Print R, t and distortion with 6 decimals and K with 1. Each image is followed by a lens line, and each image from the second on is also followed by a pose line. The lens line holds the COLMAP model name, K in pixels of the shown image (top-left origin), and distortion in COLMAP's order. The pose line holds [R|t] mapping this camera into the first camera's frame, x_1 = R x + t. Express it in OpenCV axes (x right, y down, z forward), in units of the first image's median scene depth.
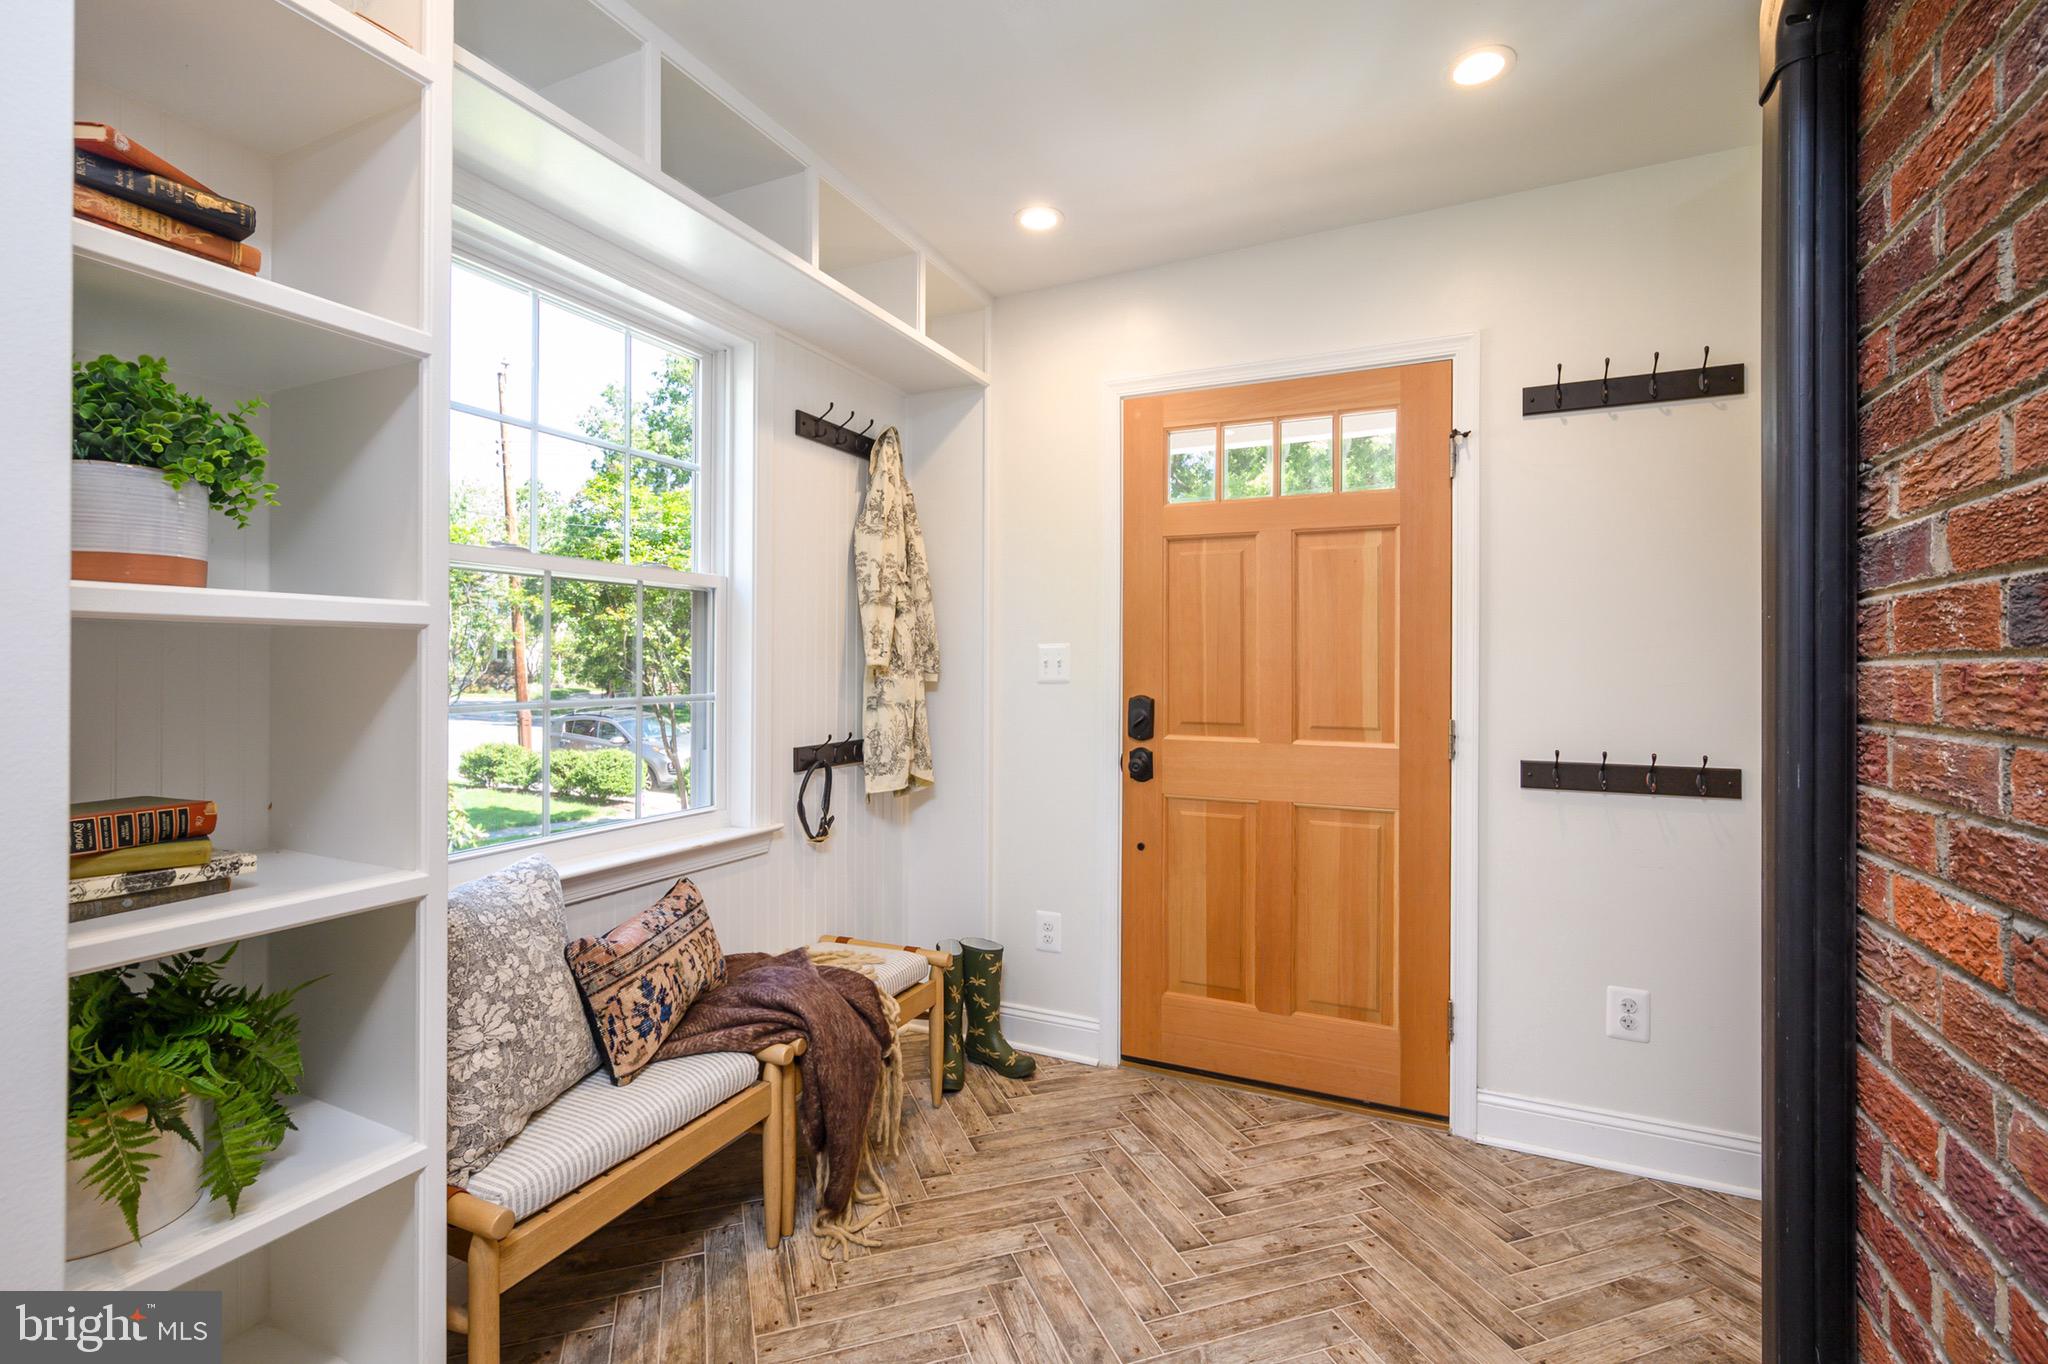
lens RADIAL K [[926.2, 0, 1022.4], [0, 926.2, 670.4], [0, 0, 1]] dist [0.000182, 0.000005]
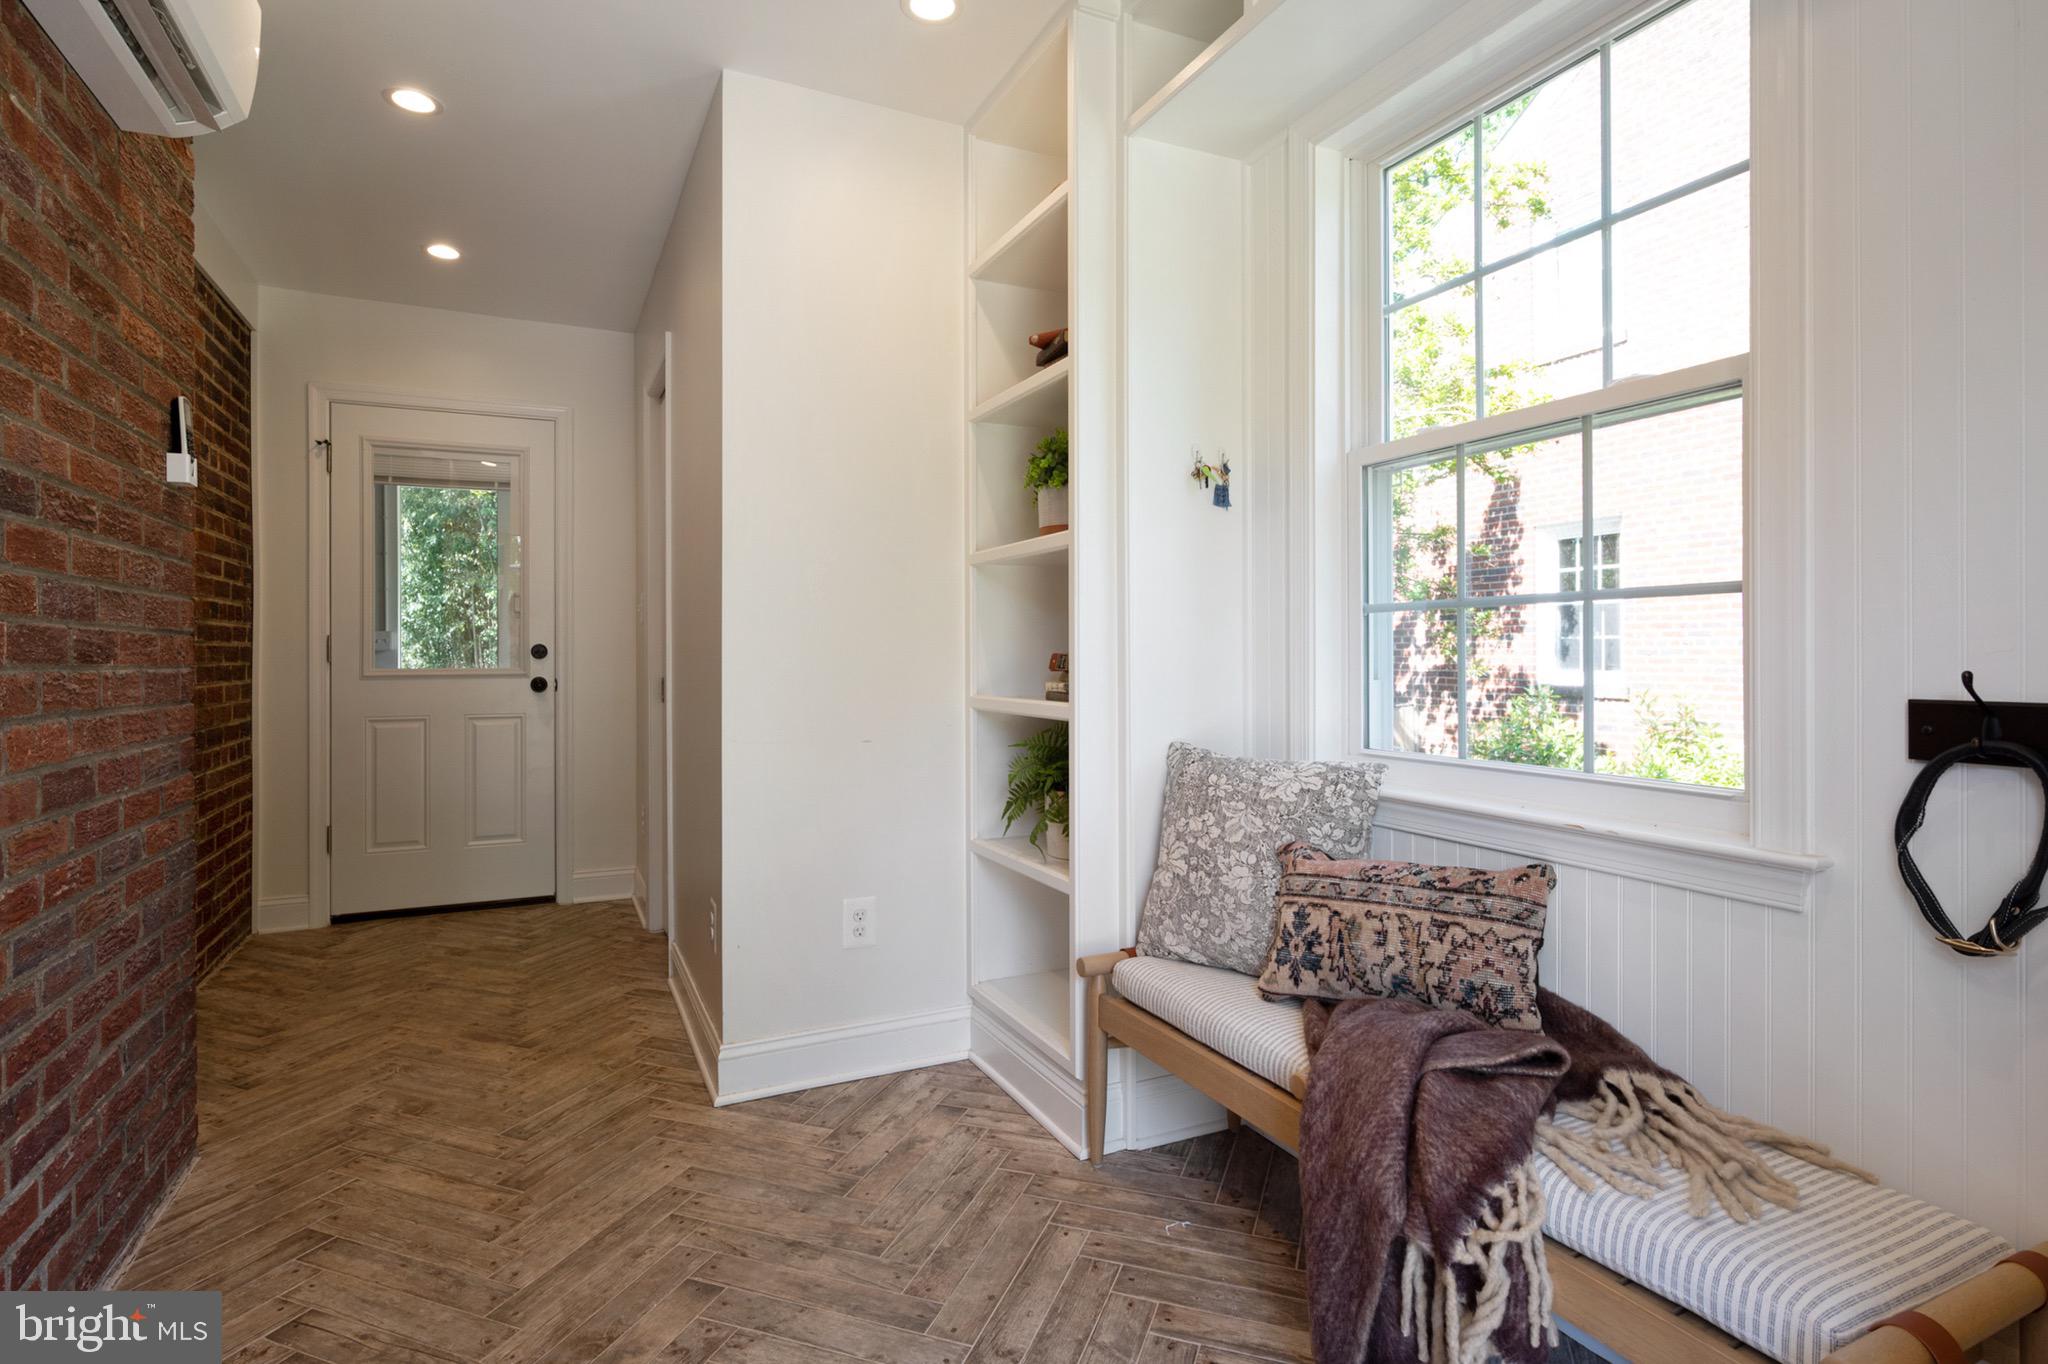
lens RADIAL K [[1035.4, 0, 1023.1], [0, 1035.4, 667.0], [0, 0, 1]] dist [0.005833, 0.000128]
pose [[-0.636377, 0.007086, -0.771346, 0.523127], [-0.002756, 0.999931, 0.011459, 0.094738], [0.771373, 0.009418, -0.636313, 1.435898]]
